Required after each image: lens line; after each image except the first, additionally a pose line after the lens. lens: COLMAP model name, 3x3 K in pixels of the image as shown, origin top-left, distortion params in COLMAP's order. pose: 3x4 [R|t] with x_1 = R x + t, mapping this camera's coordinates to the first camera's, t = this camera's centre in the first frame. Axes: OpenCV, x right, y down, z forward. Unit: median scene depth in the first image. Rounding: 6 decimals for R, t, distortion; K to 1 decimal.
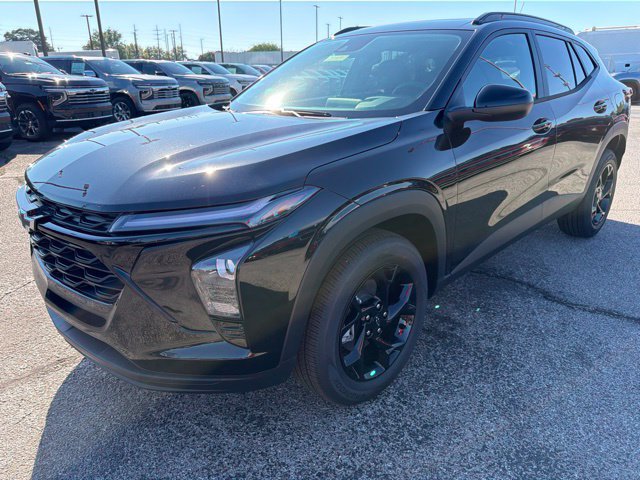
lens RADIAL K [[471.2, 0, 320.9], [0, 471.2, 239.2], [0, 0, 1]] dist [0.008971, -0.013714]
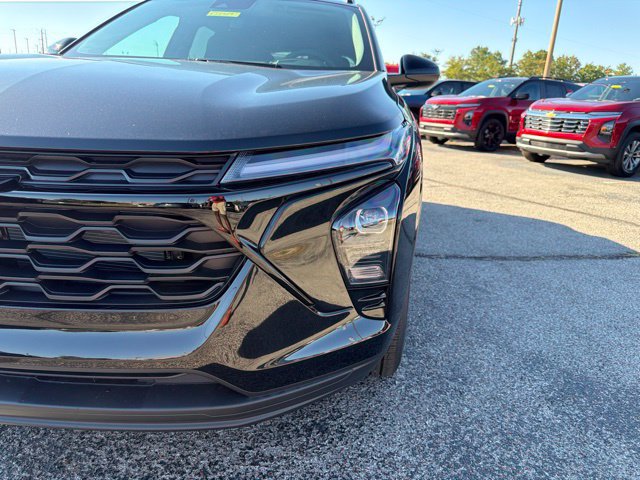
lens RADIAL K [[471.2, 0, 326.4], [0, 471.2, 242.4], [0, 0, 1]] dist [0.008971, -0.013714]
pose [[0.769116, -0.130795, 0.625583, -0.533055], [0.145952, 0.988914, 0.027320, 0.046537], [-0.622221, 0.070292, 0.779679, 0.308162]]
